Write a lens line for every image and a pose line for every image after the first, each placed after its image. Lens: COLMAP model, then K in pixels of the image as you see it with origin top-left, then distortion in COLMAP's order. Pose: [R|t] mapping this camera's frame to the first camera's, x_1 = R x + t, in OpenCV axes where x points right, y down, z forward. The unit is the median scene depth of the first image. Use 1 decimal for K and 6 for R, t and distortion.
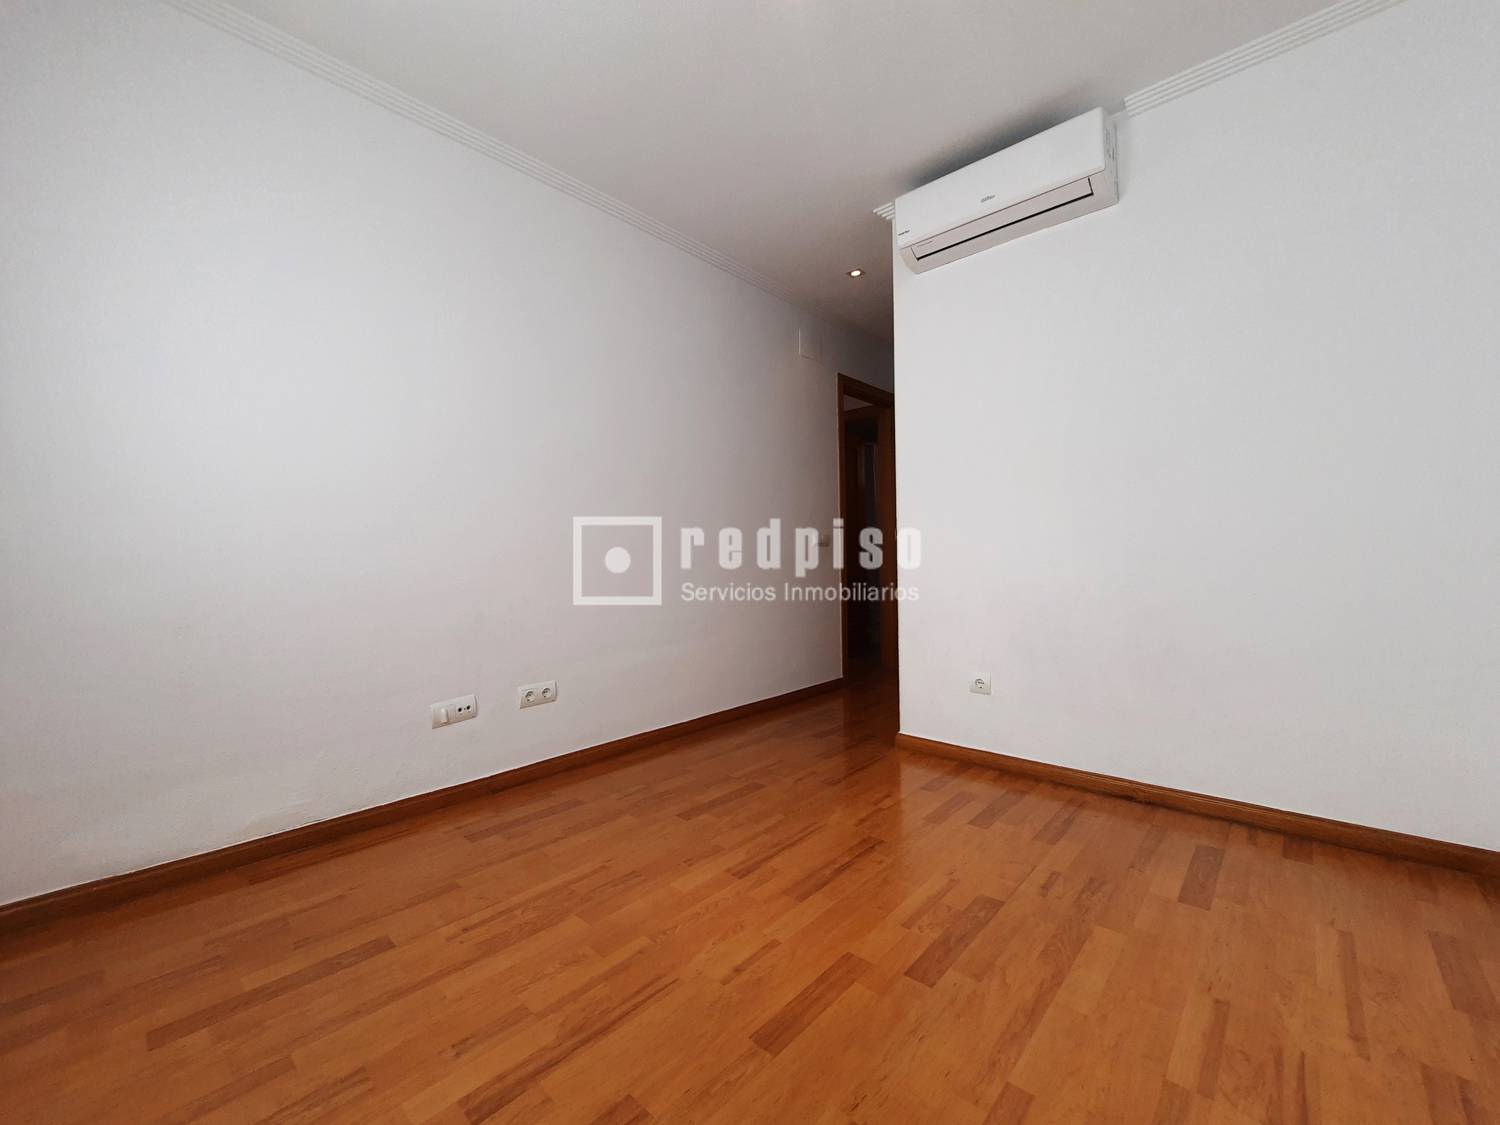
lens RADIAL K [[603.0, 0, 753.5], [0, 603.0, 555.3], [0, 0, 1]] dist [-0.002340, -0.000721]
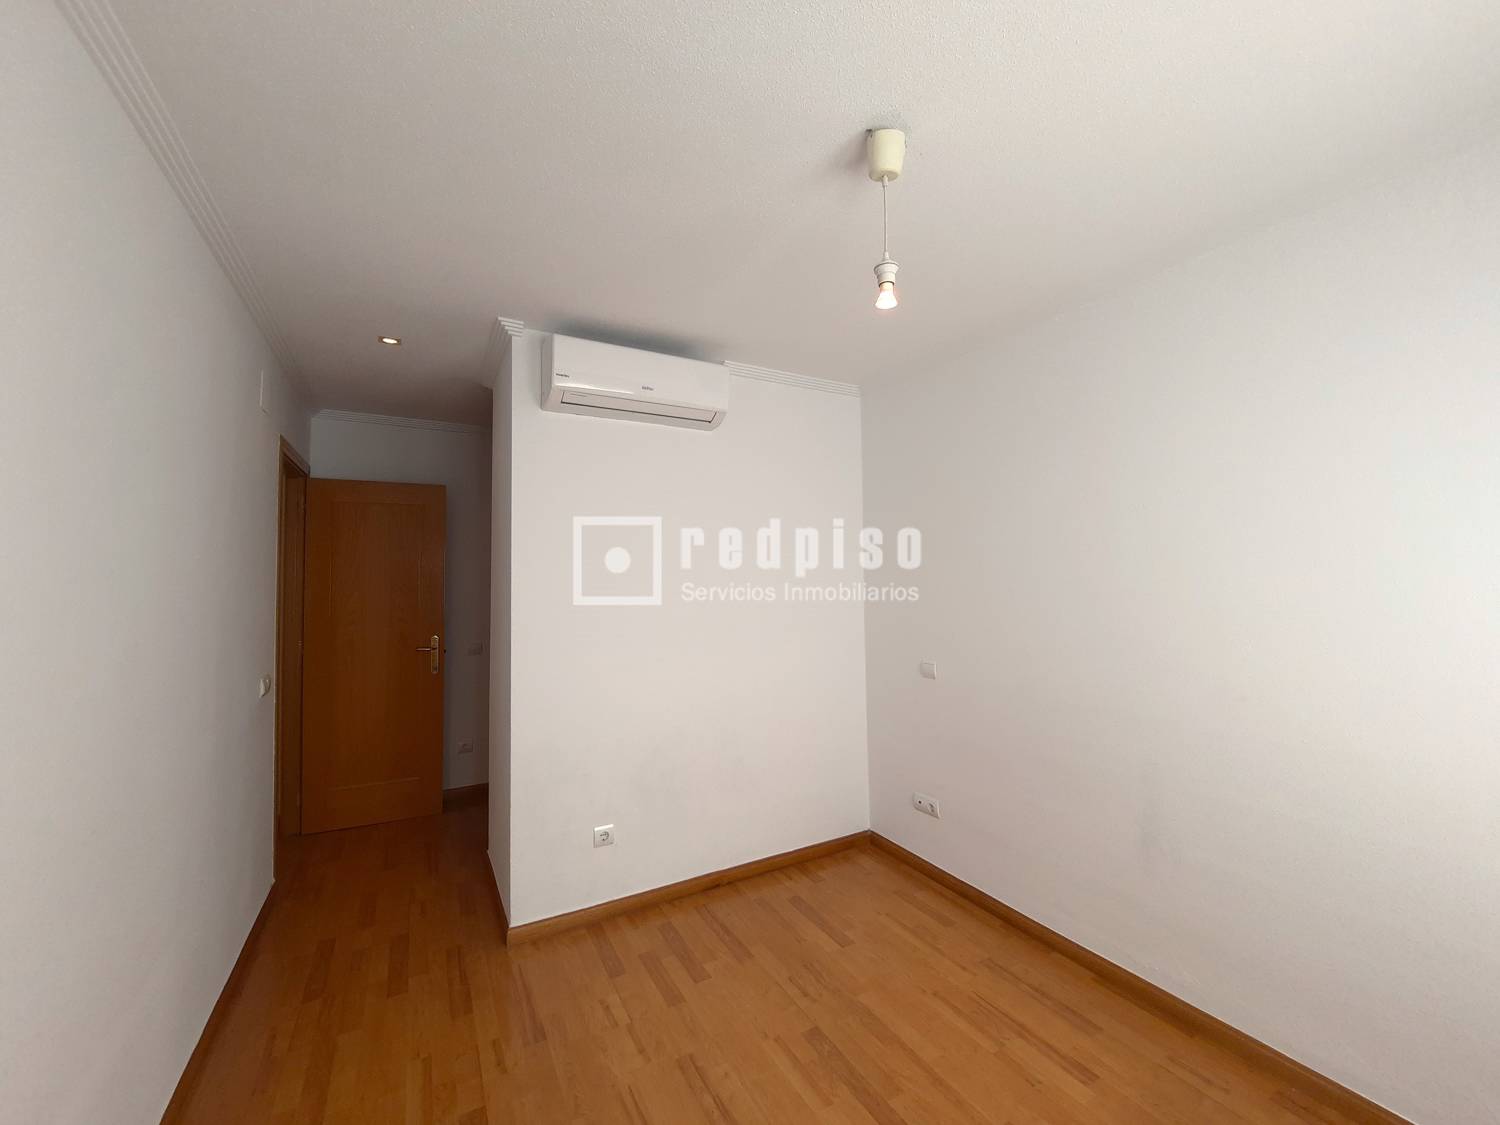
lens RADIAL K [[603.0, 0, 752.0], [0, 603.0, 573.0], [0, 0, 1]] dist [-0.002340, -0.000721]
pose [[0.318185, 0.007756, 0.947997, -0.746386], [-0.008152, 0.999952, -0.005445, -0.337785], [-0.947994, -0.005996, 0.318233, 0.627685]]
